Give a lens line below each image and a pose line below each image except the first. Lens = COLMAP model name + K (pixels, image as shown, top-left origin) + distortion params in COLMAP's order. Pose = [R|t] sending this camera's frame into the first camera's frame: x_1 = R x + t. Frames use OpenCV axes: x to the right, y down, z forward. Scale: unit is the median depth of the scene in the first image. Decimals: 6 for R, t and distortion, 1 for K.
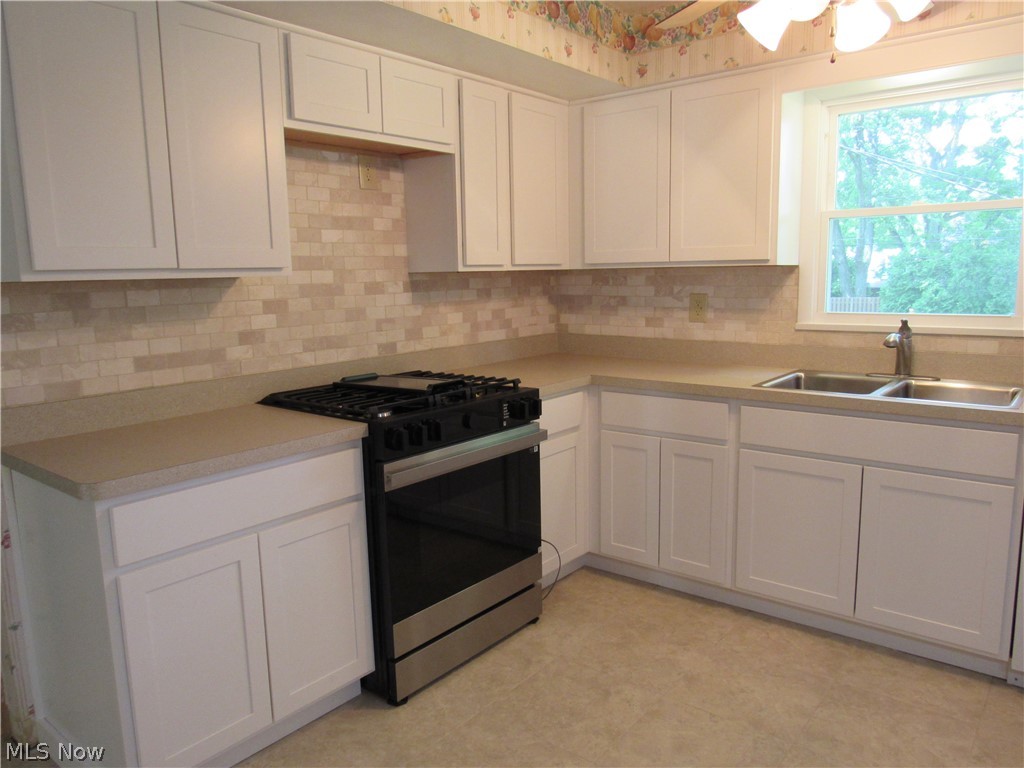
lens RADIAL K [[734.1, 0, 512.0], [0, 734.1, 384.0], [0, 0, 1]] dist [-0.027764, 0.008817]
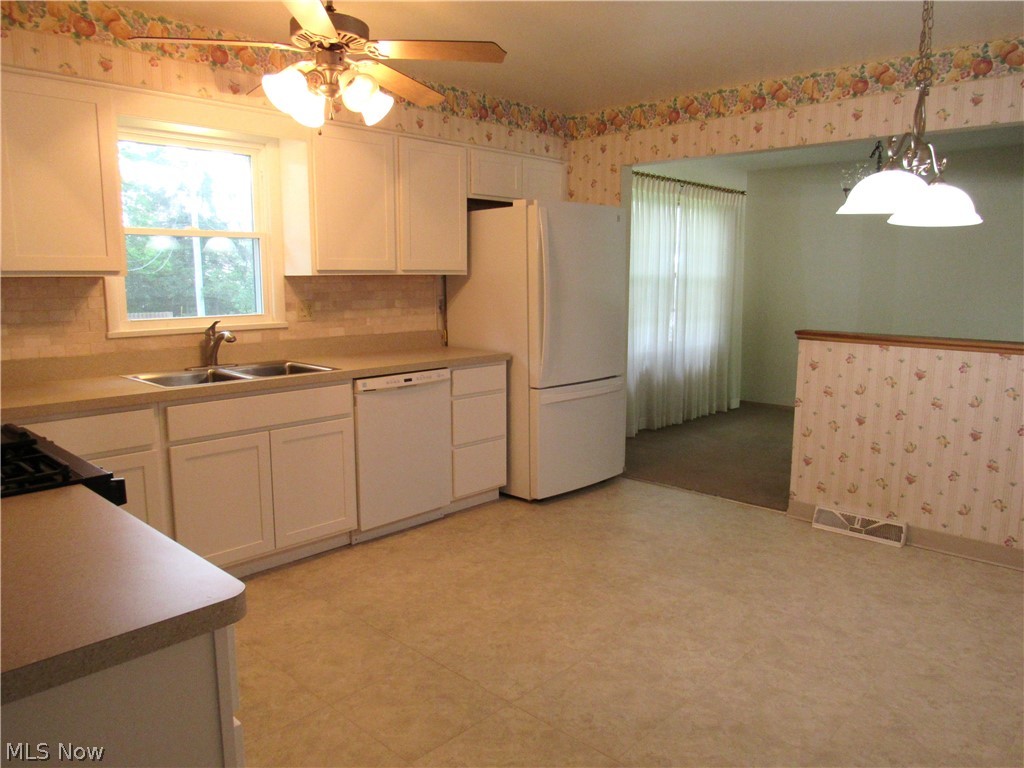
lens RADIAL K [[734.1, 0, 512.0], [0, 734.1, 384.0], [0, 0, 1]] dist [-0.017017, 0.009781]
pose [[0.077897, -0.129826, 0.988472, -0.641539], [0.150735, 0.981621, 0.117047, -0.048530], [-0.985500, 0.139880, 0.096034, 0.361466]]
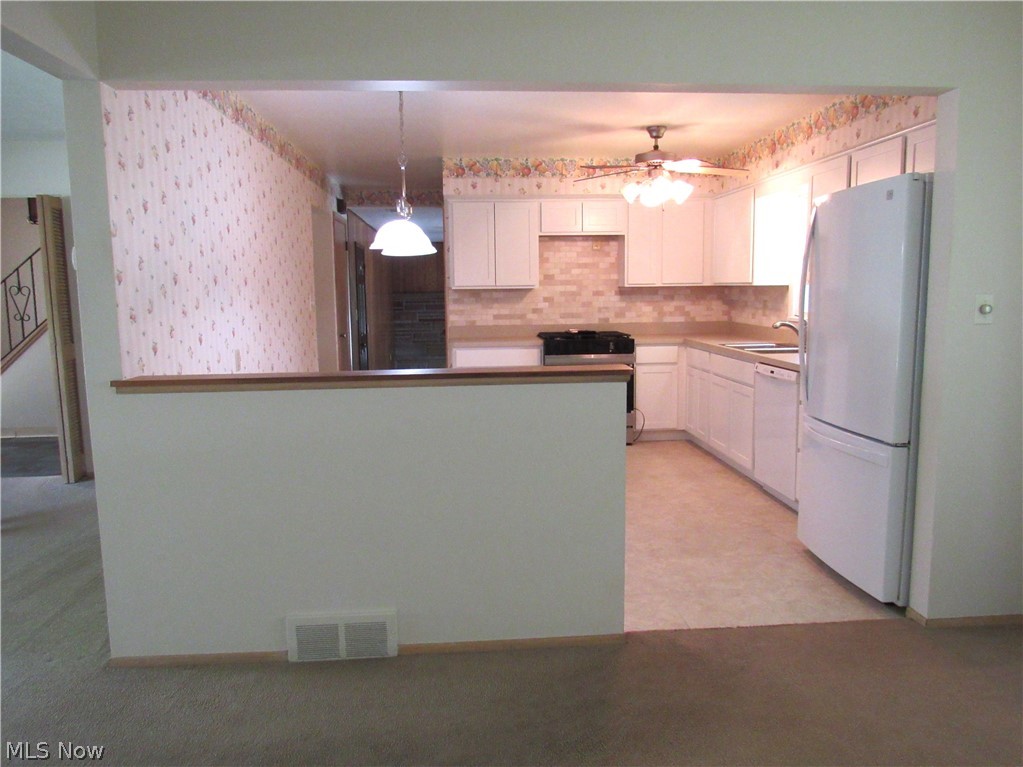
lens RADIAL K [[755.8, 0, 511.5], [0, 755.8, 383.5], [0, 0, 1]] dist [-0.029551, 0.010349]
pose [[0.686283, 0.102849, -0.720027, 1.346878], [-0.111258, 0.993146, 0.035818, 0.093700], [0.718775, 0.055528, 0.693022, -0.806891]]
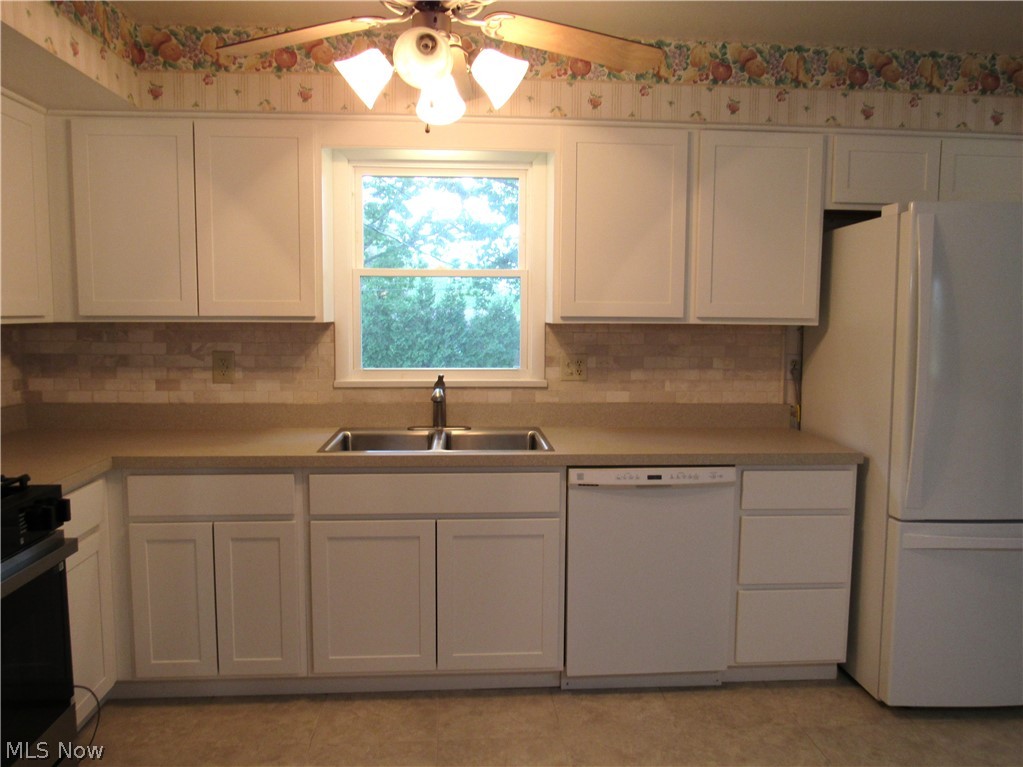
lens RADIAL K [[755.8, 0, 511.5], [0, 755.8, 383.5], [0, 0, 1]] dist [-0.029551, 0.010349]
pose [[0.727979, -0.041090, 0.684367, -0.134316], [0.083409, 0.996096, -0.028918, -0.033042], [-0.680507, 0.078134, 0.728564, 0.114961]]
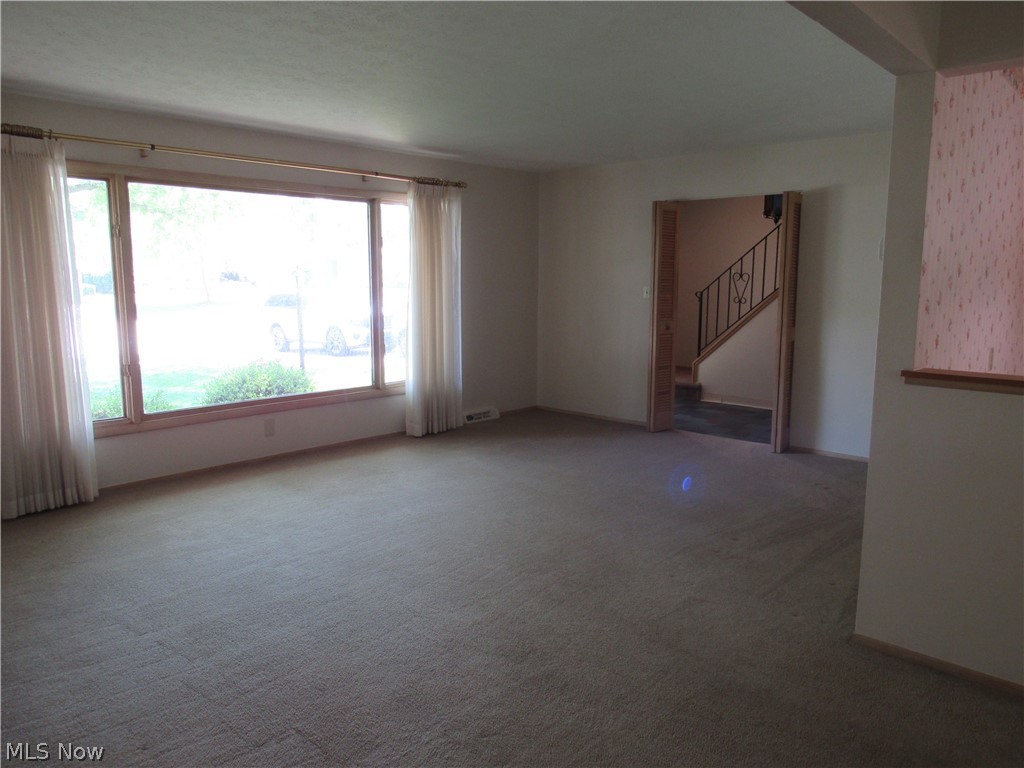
lens RADIAL K [[734.1, 0, 512.0], [0, 734.1, 384.0], [0, 0, 1]] dist [-0.027764, 0.008817]
pose [[-0.066368, 0.162077, -0.984544, 1.278459], [-0.156212, 0.972864, 0.170684, 0.114517], [0.985491, 0.165126, -0.039249, -0.955222]]
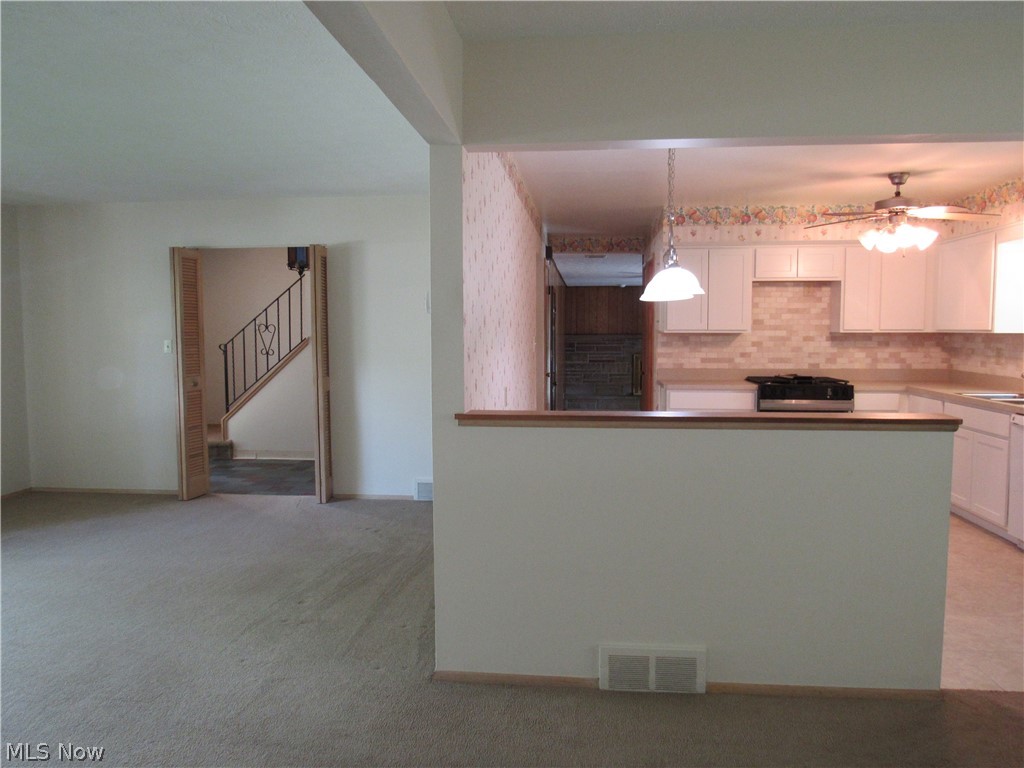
lens RADIAL K [[734.1, 0, 512.0], [0, 734.1, 384.0], [0, 0, 1]] dist [-0.027764, 0.008817]
pose [[0.545388, 0.080586, -0.834301, 1.213680], [-0.136670, 0.990596, 0.006340, 0.120301], [0.826966, 0.110566, 0.551273, -0.997304]]
